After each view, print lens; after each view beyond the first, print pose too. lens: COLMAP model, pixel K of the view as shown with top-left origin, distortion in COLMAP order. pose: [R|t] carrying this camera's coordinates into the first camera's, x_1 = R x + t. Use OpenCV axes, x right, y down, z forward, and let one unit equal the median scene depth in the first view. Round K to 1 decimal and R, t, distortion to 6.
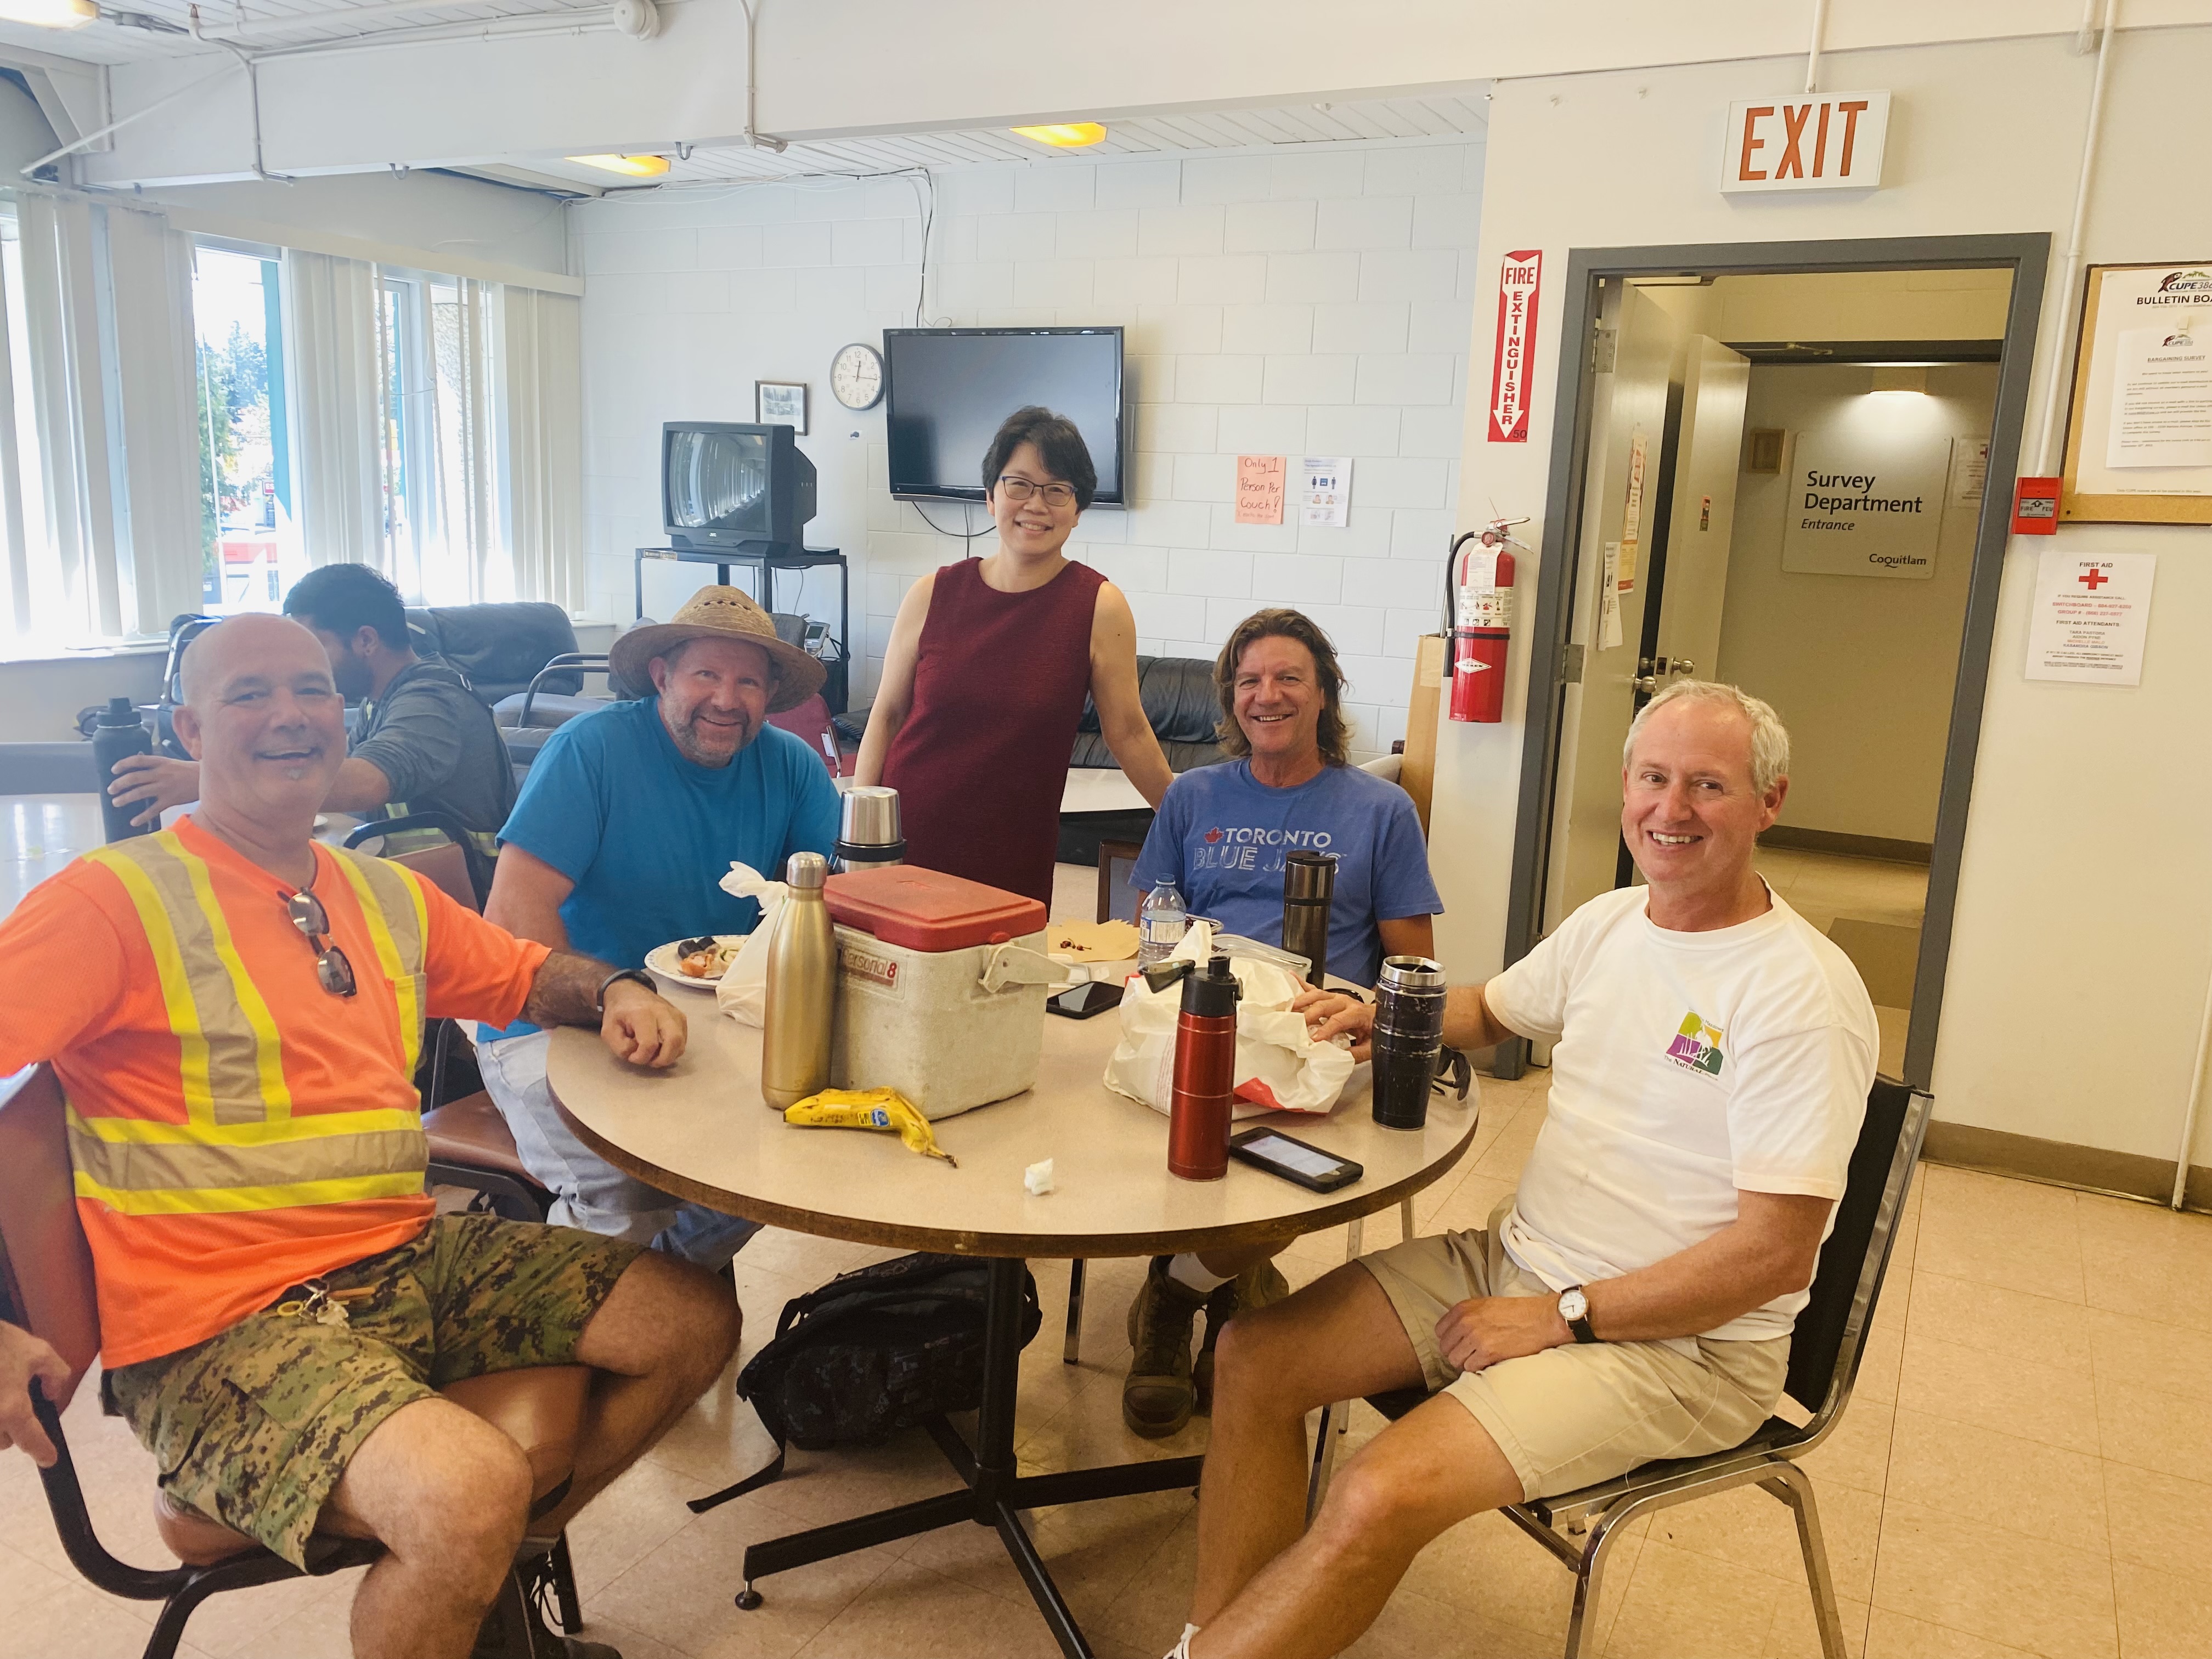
lens RADIAL K [[1723.4, 0, 1106.0], [0, 1723.4, 829.5], [0, 0, 1]] dist [-0.008632, -0.002276]
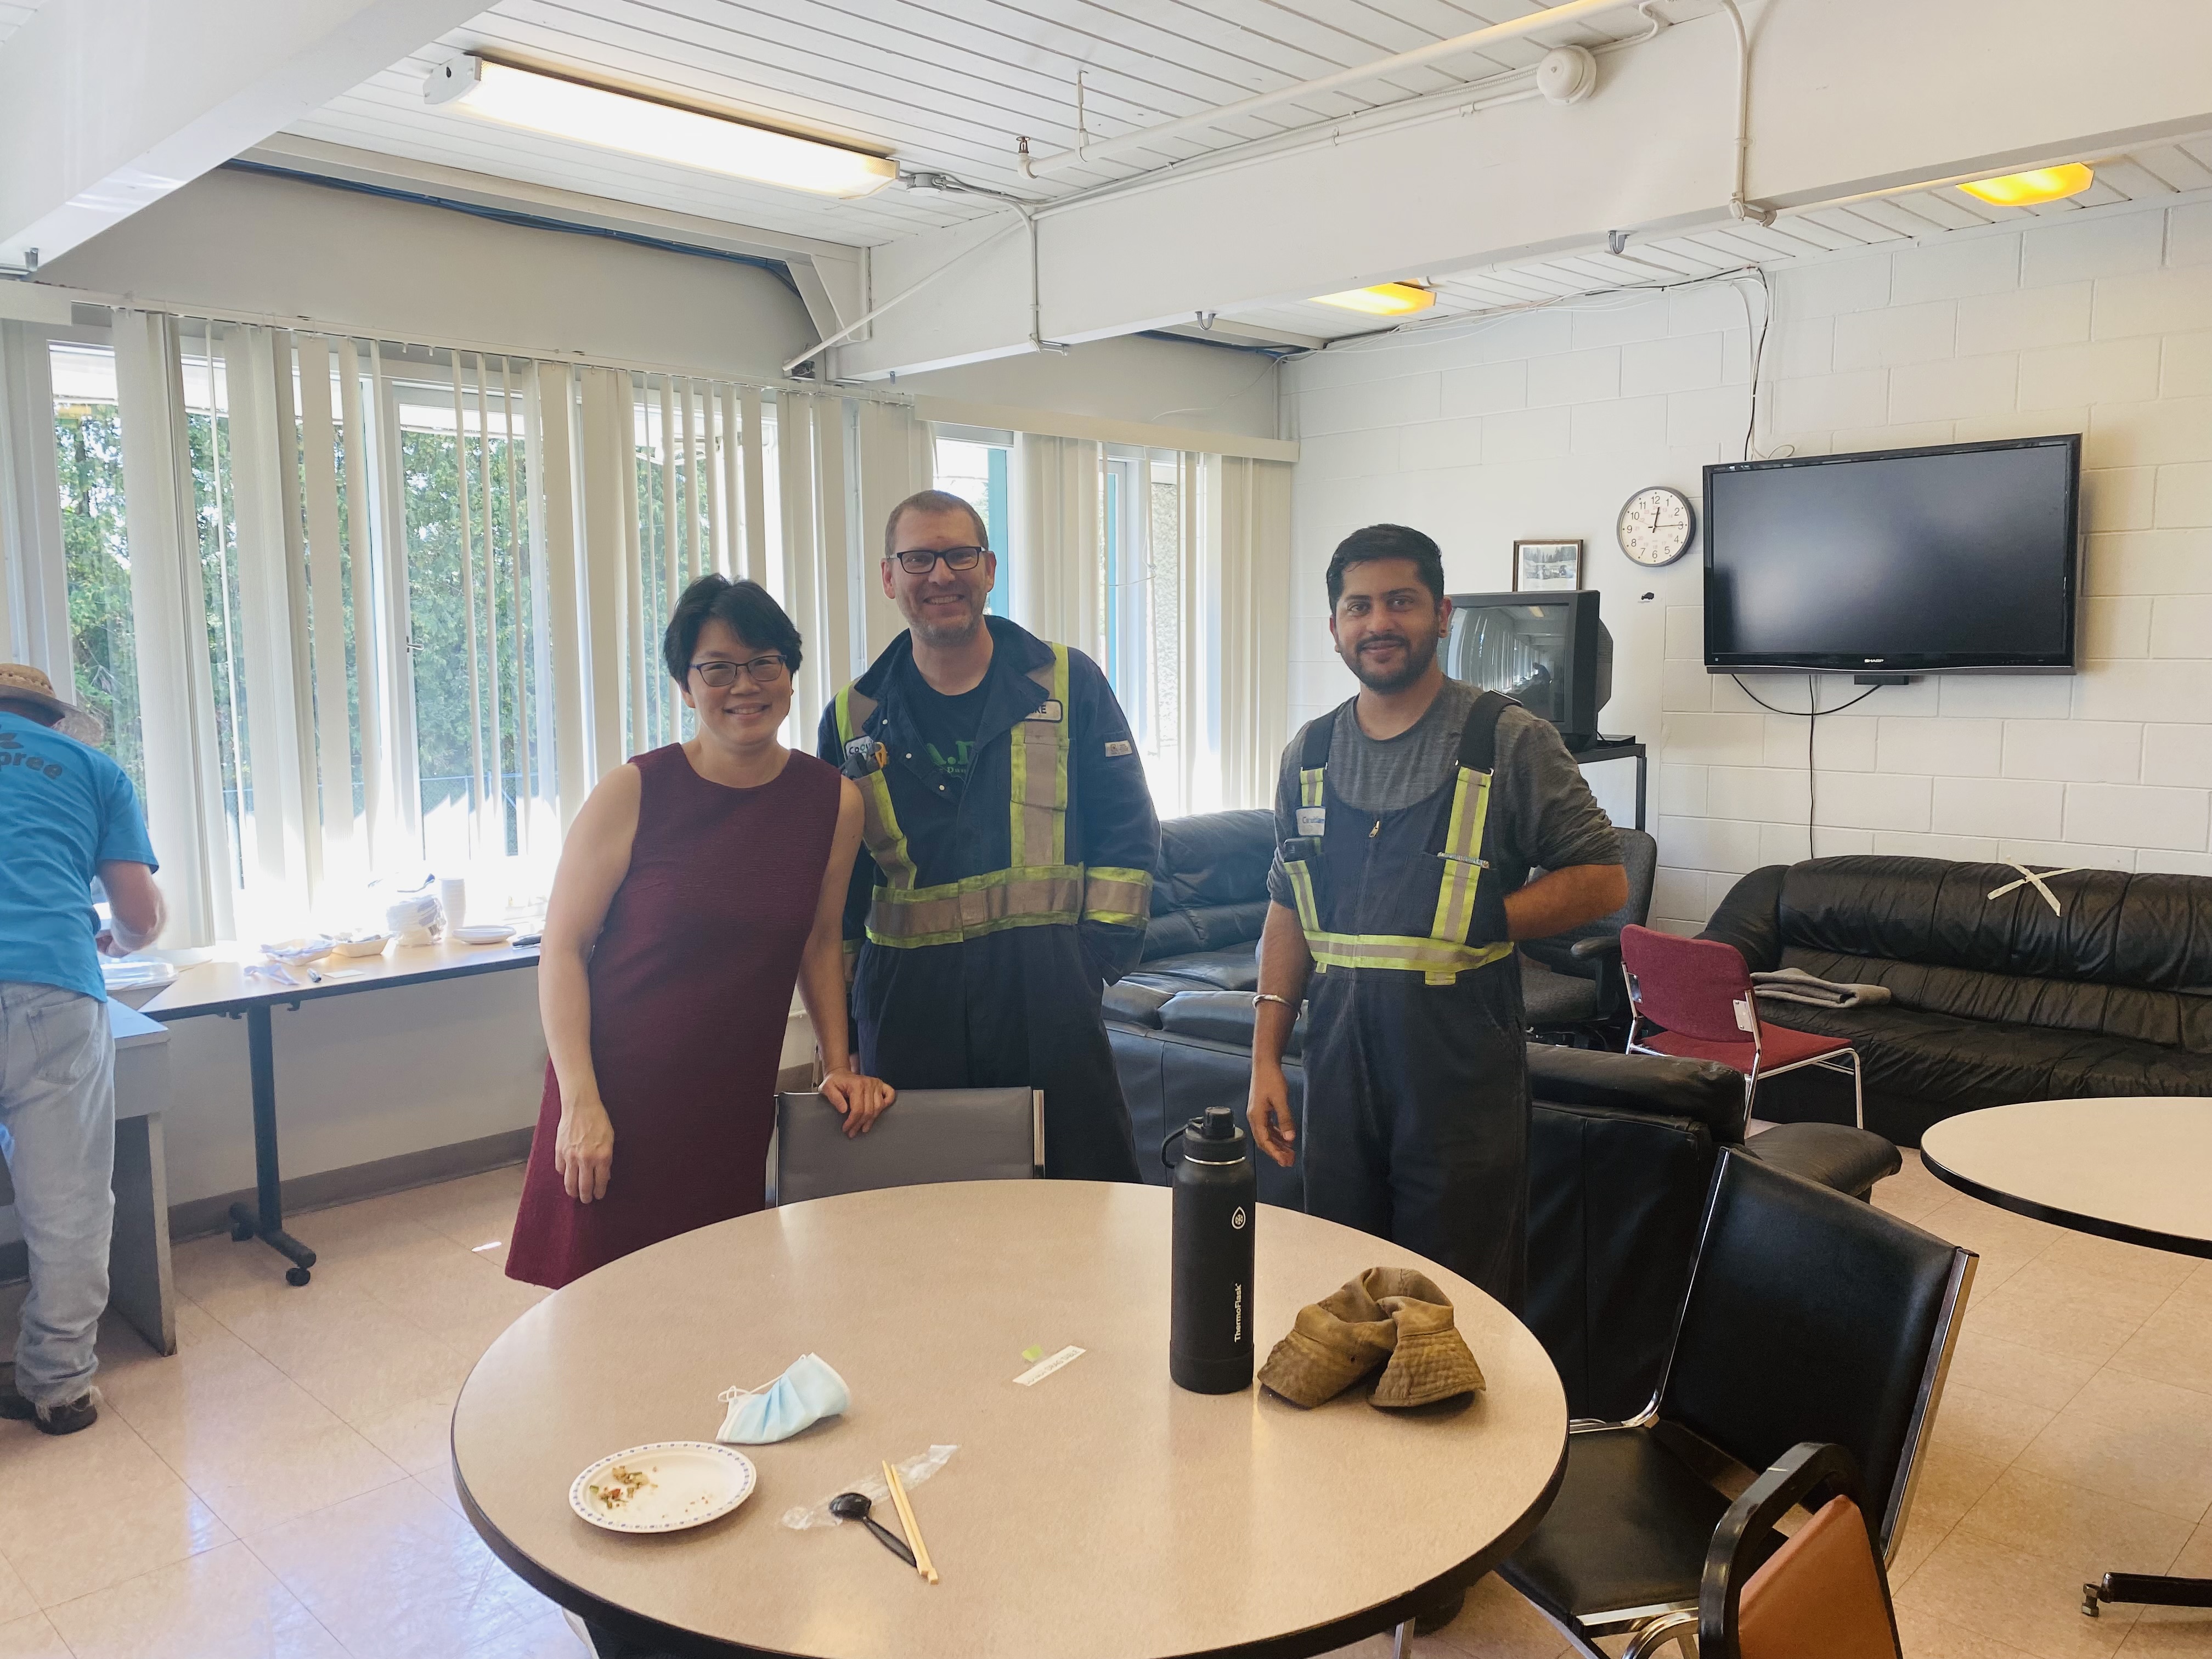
lens RADIAL K [[1685.9, 0, 1035.4], [0, 1685.9, 824.7], [0, 0, 1]] dist [0.033607, -0.071868]
pose [[0.949801, -0.019708, -0.312234, -0.197021], [-0.008525, 0.996013, -0.088801, -0.054415], [0.312739, 0.087005, 0.945846, 0.181401]]
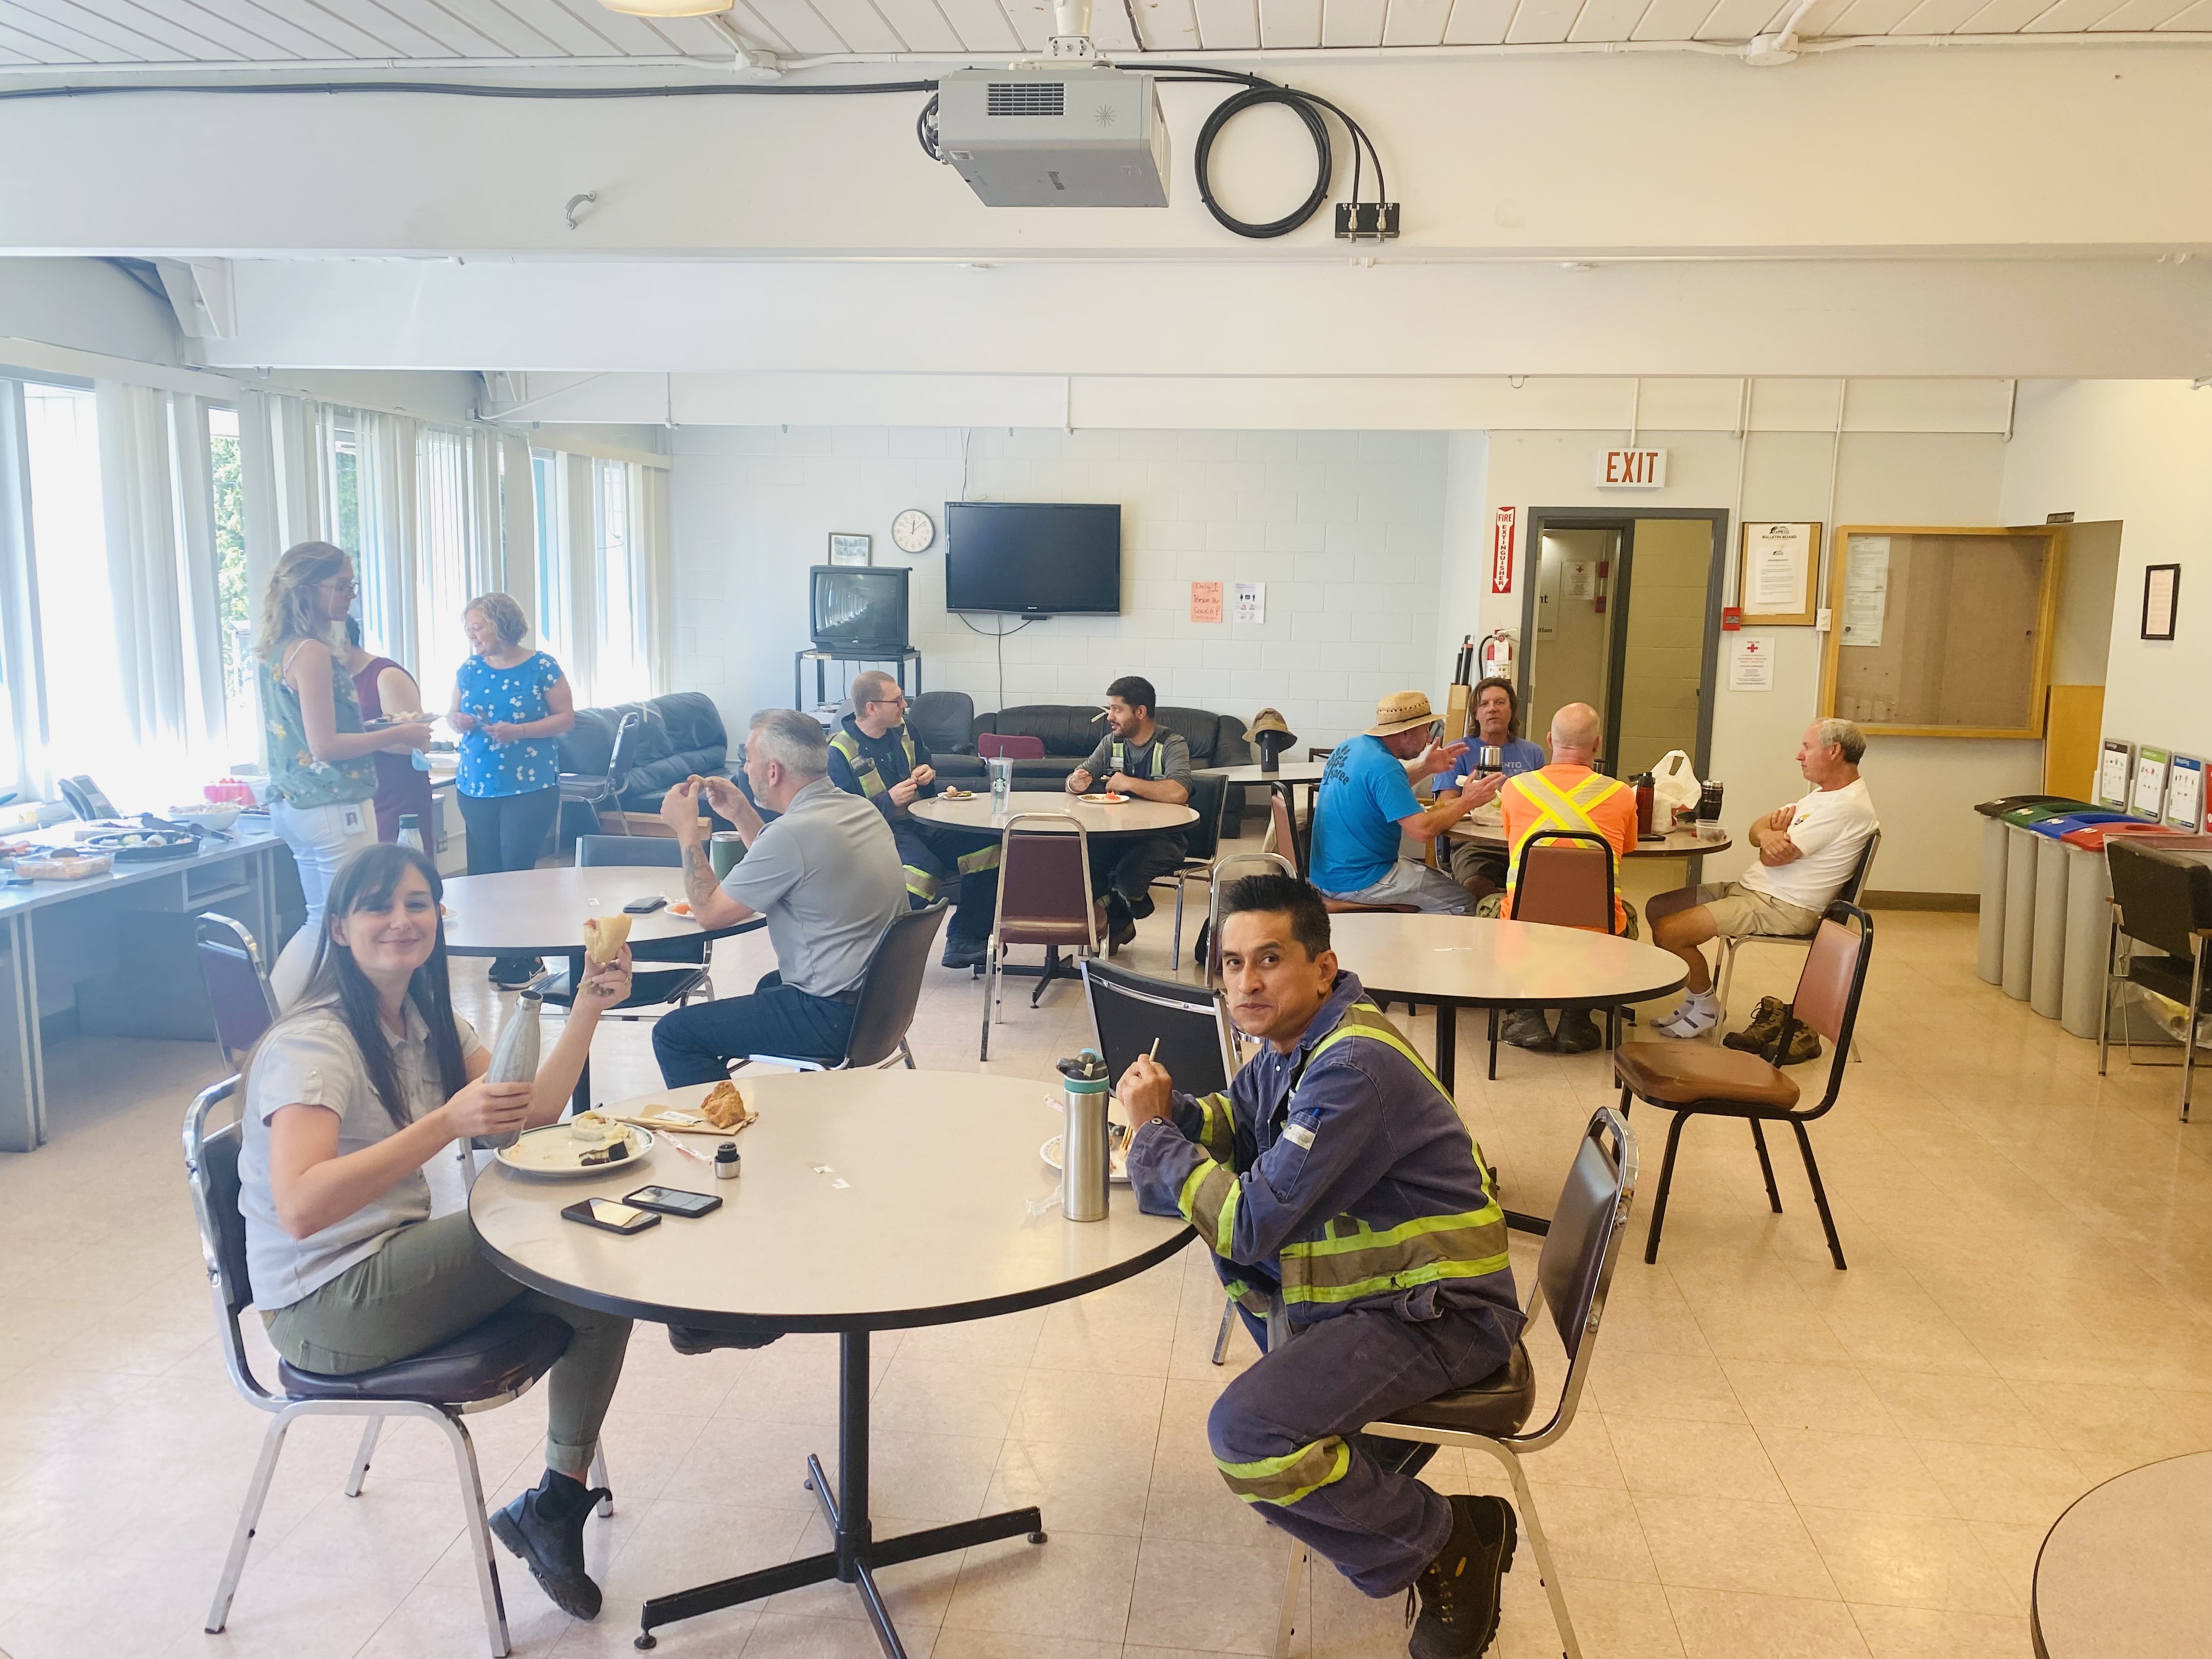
lens RADIAL K [[1723.4, 0, 1106.0], [0, 1723.4, 829.5], [0, 0, 1]] dist [-0.008632, -0.002276]
pose [[0.930404, -0.077208, 0.358312, -0.607992], [0.088466, 0.995965, -0.015106, 0.034255], [-0.355700, 0.045753, 0.933480, -0.487456]]
